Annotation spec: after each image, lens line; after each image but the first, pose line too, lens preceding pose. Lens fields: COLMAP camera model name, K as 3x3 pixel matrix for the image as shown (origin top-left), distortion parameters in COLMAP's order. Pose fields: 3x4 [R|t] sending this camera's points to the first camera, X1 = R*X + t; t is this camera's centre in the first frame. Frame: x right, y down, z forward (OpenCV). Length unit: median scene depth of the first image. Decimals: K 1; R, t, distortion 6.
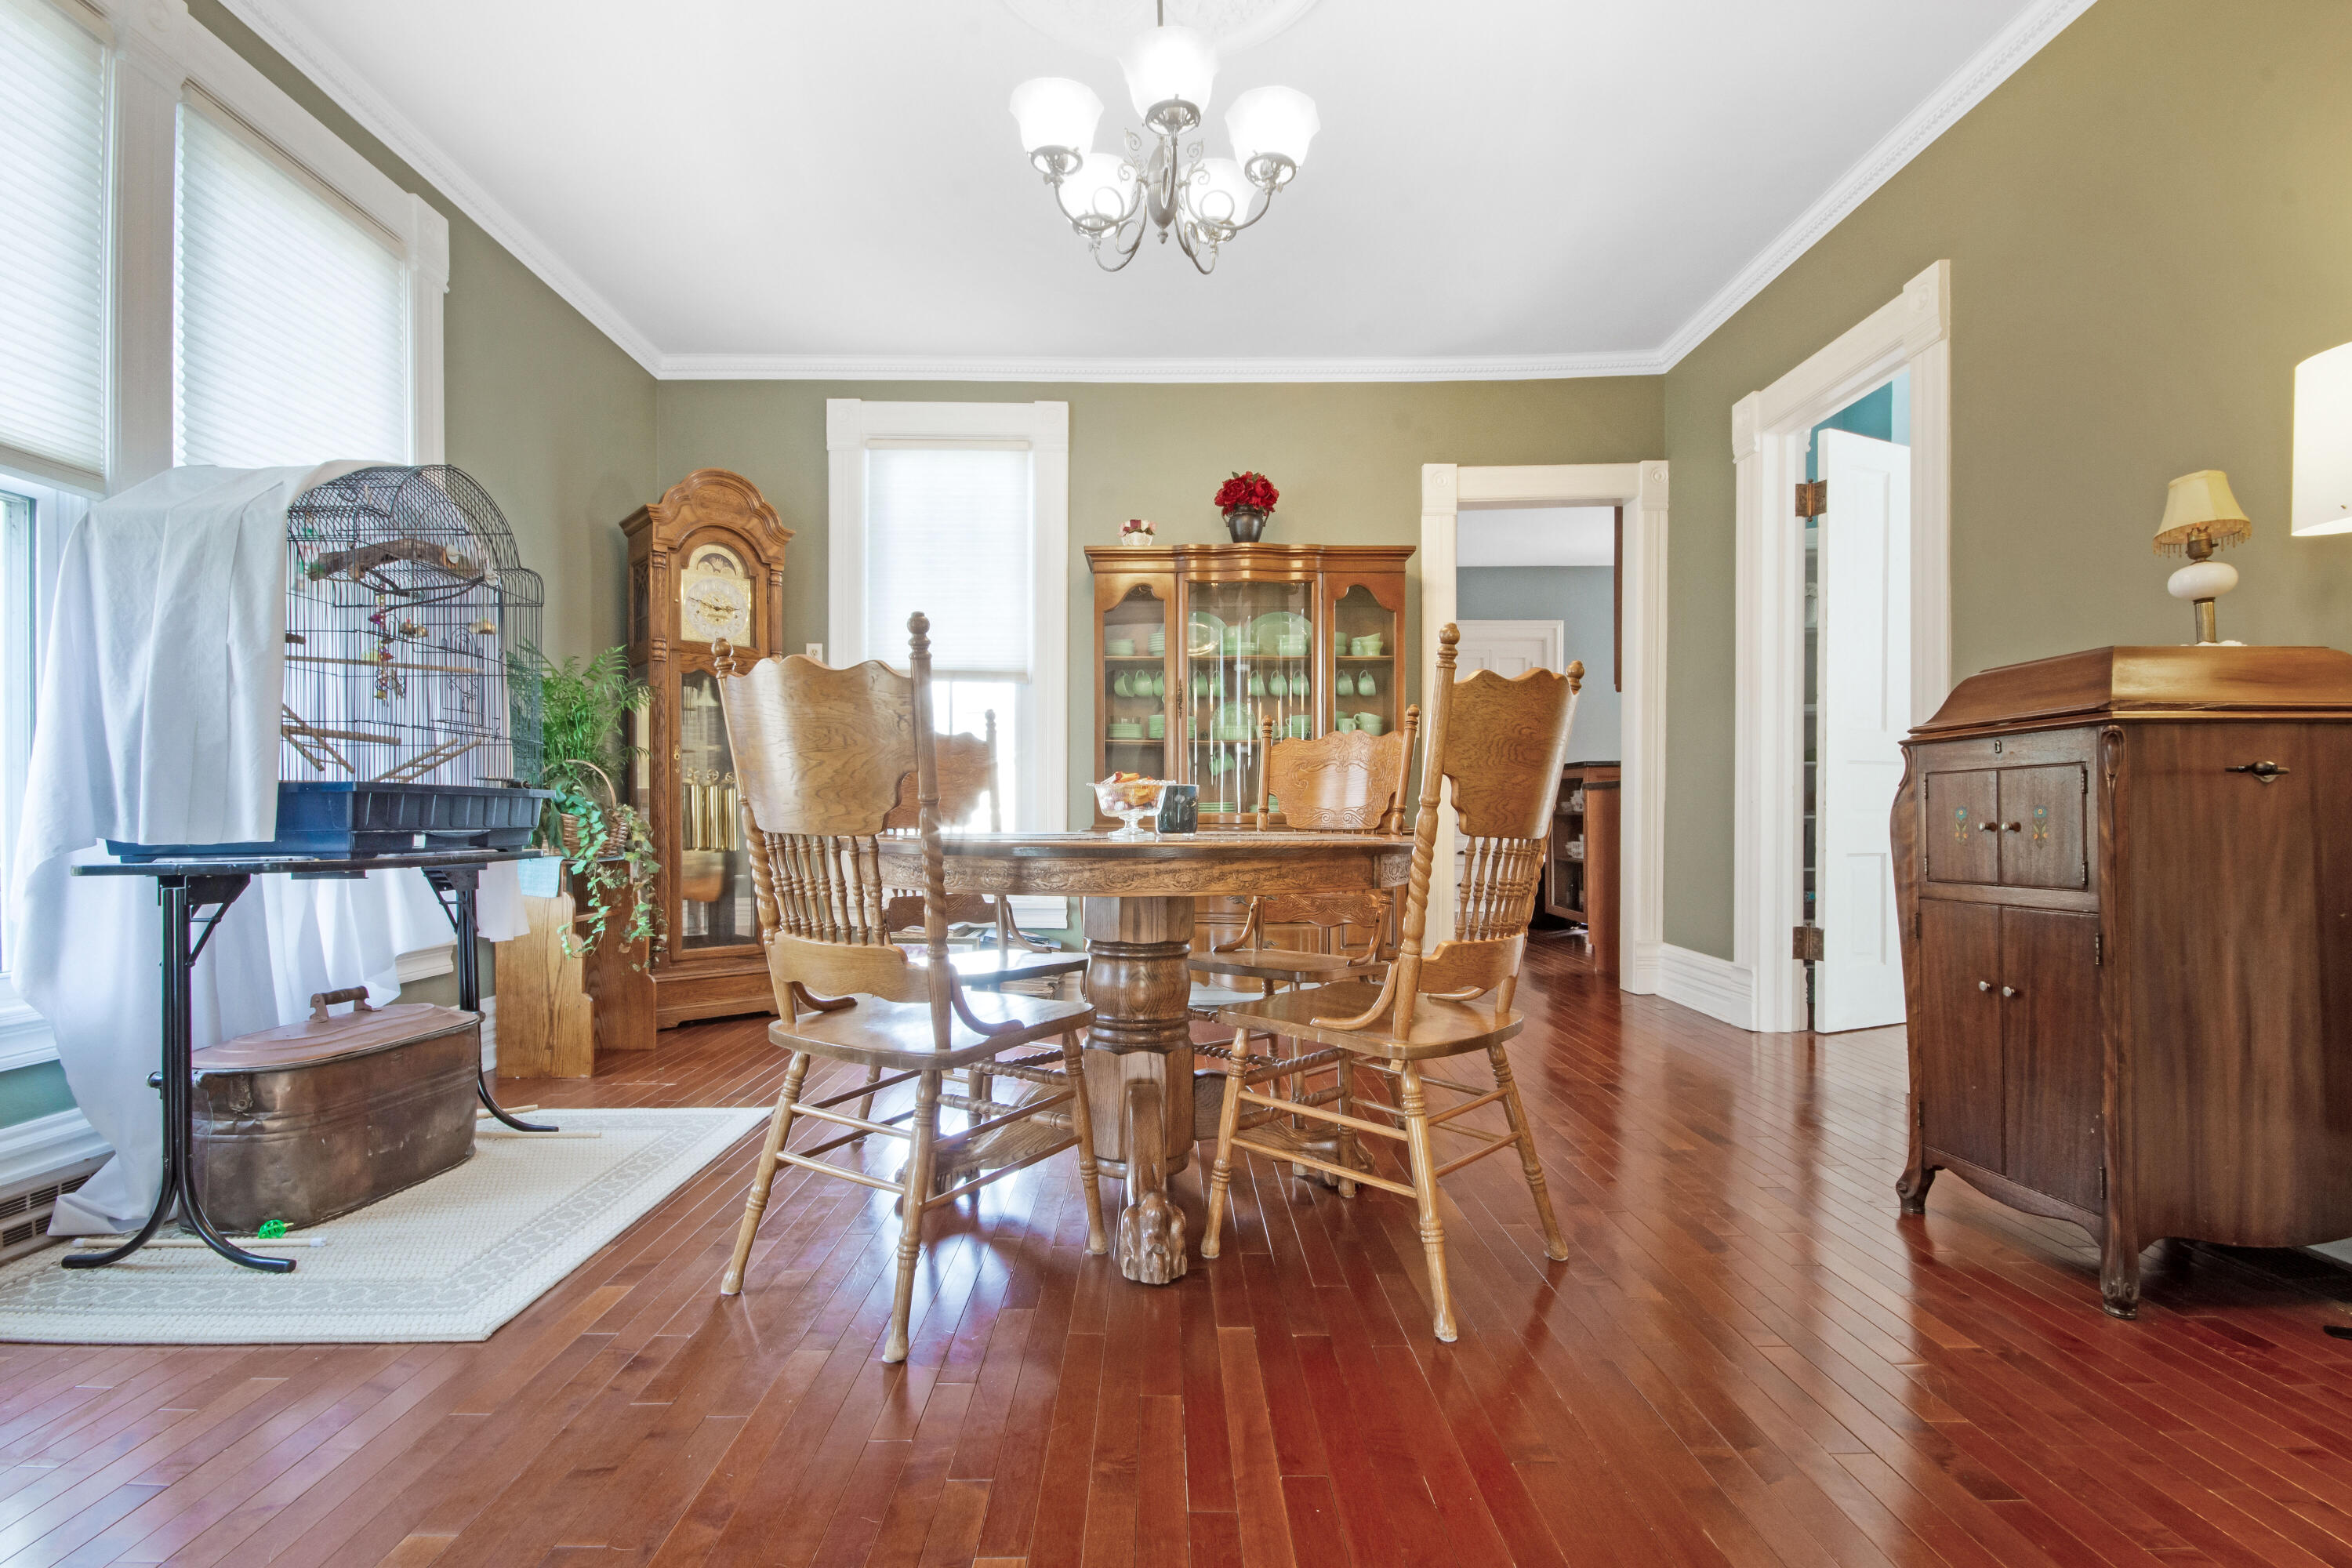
lens RADIAL K [[1053.0, 0, 1171.4], [0, 1053.0, 808.7], [0, 0, 1]] dist [-0.004392, 0.000511]
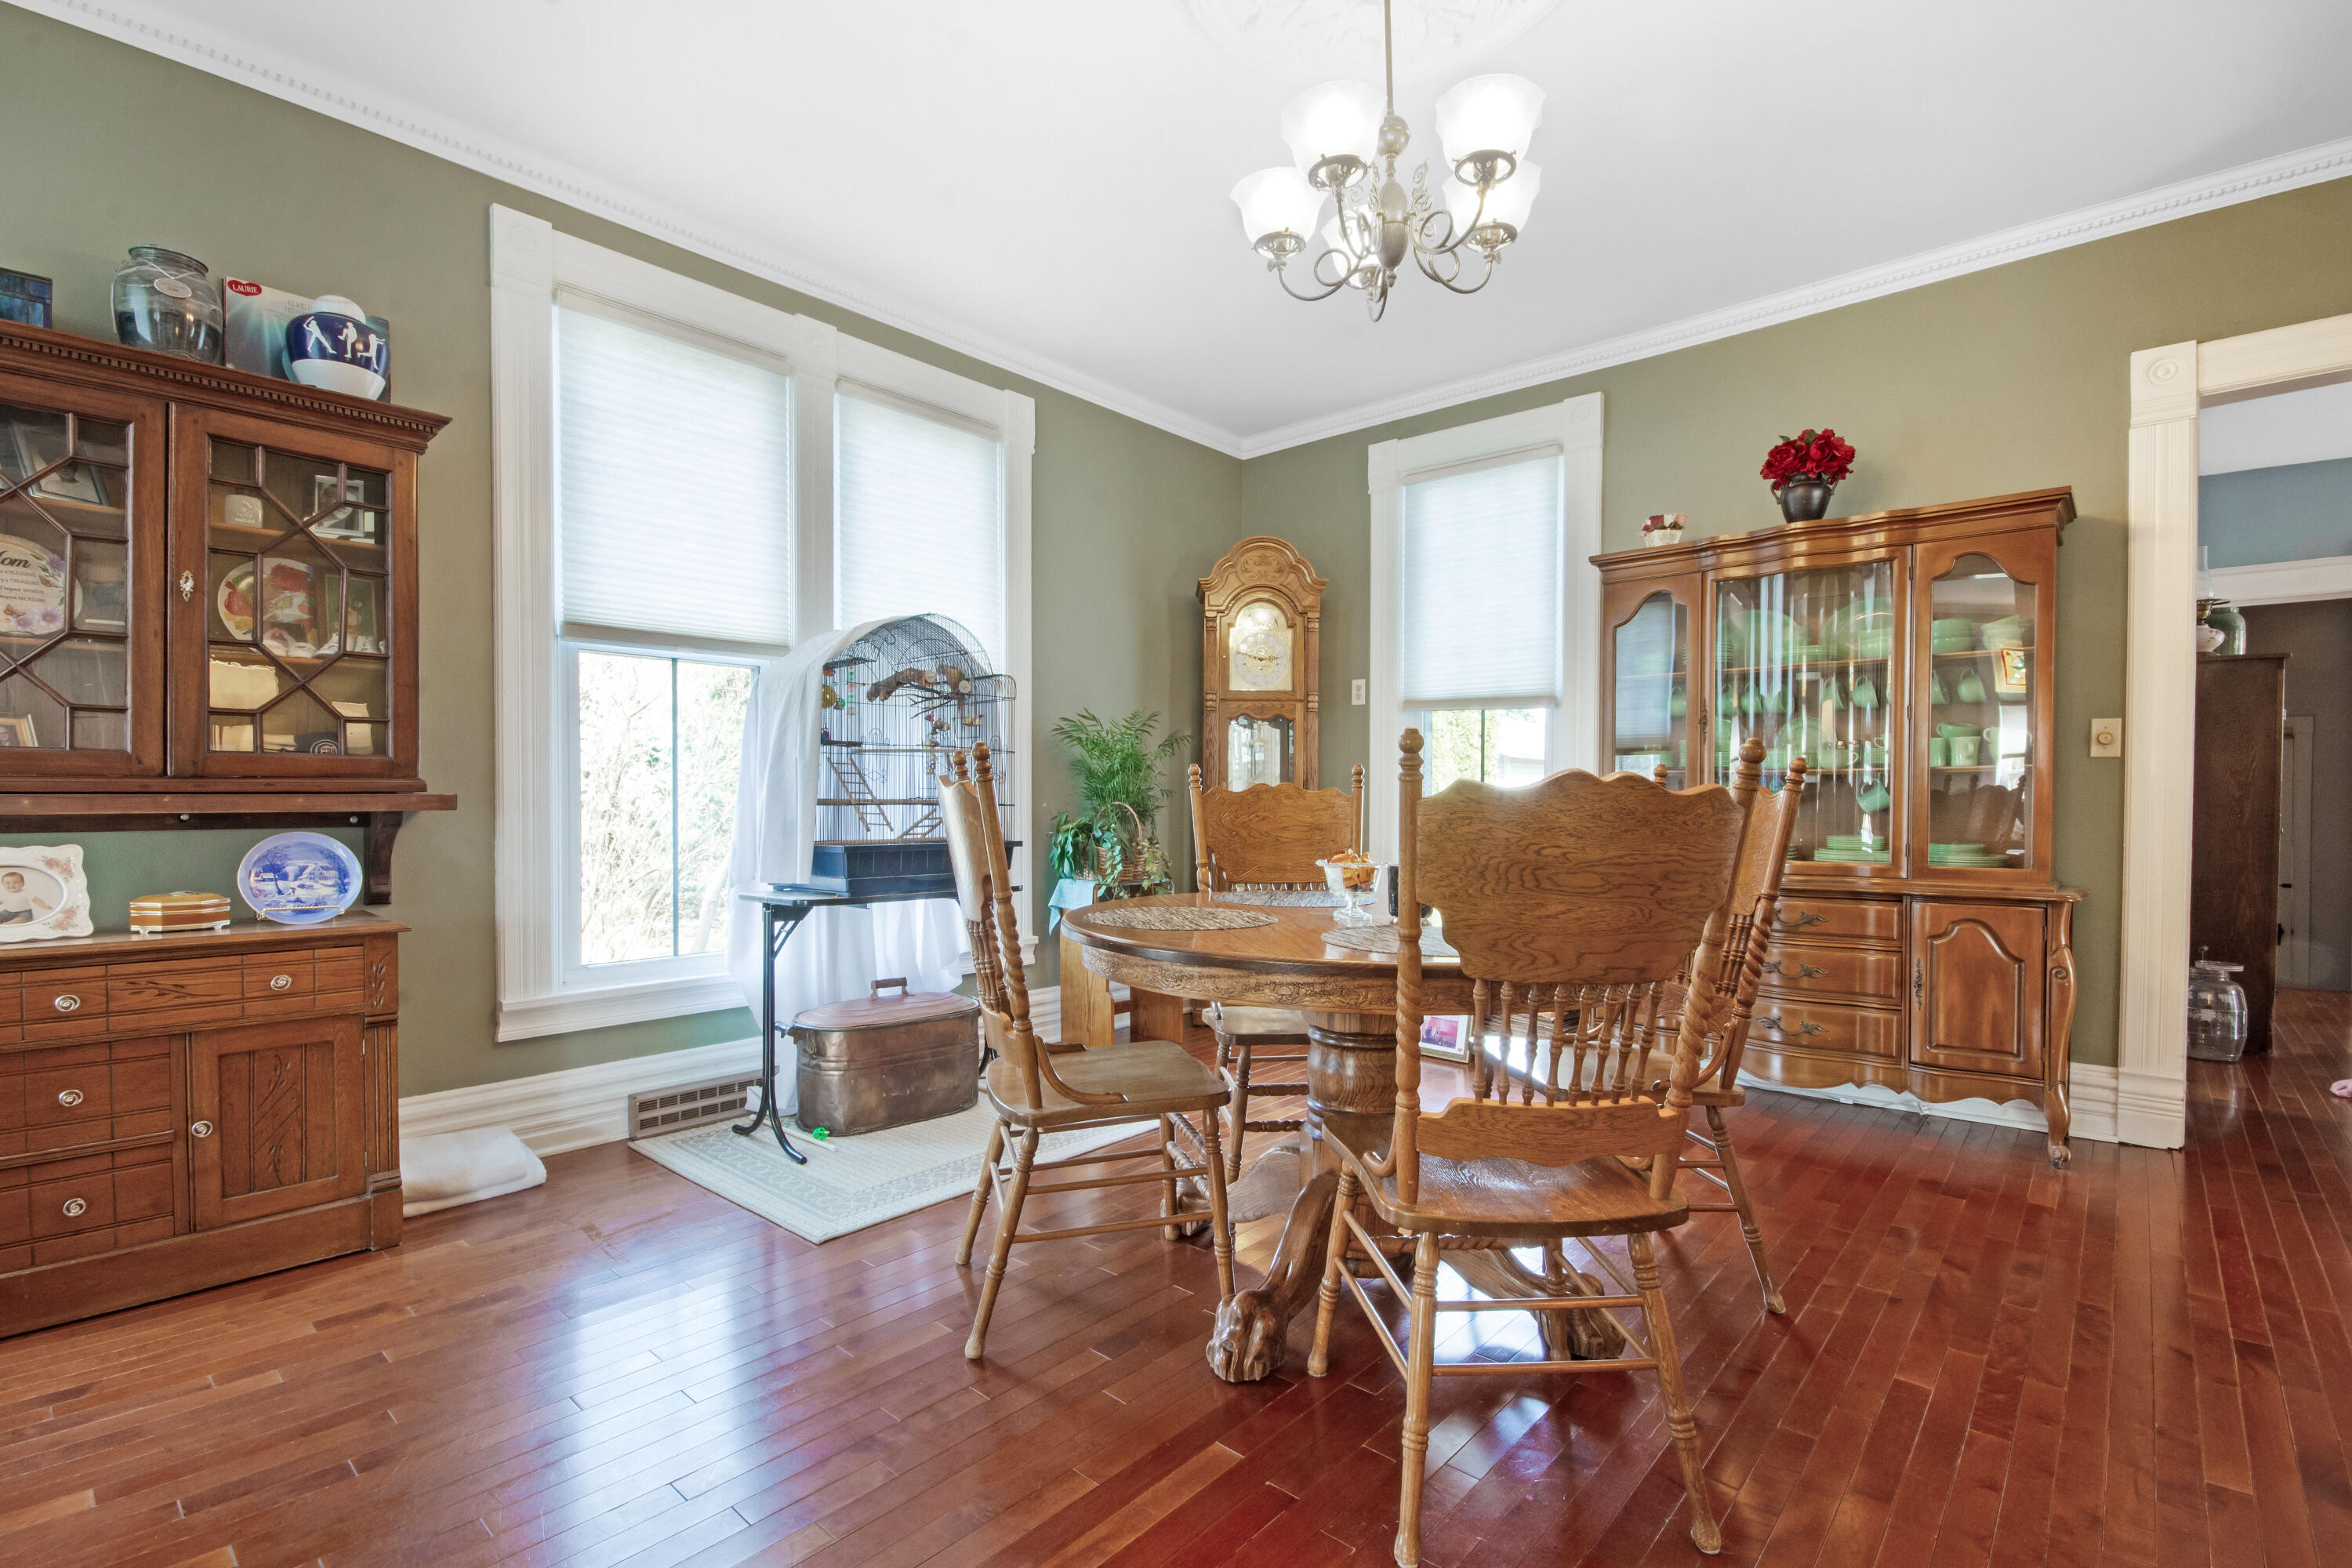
lens RADIAL K [[1053.0, 0, 1171.4], [0, 1053.0, 808.7], [0, 0, 1]] dist [-0.004392, 0.000511]
pose [[0.747615, 0.010986, -0.664041, 0.284852], [-0.002570, 0.999904, 0.013650, -0.051123], [0.664127, -0.008498, 0.747571, 0.099612]]
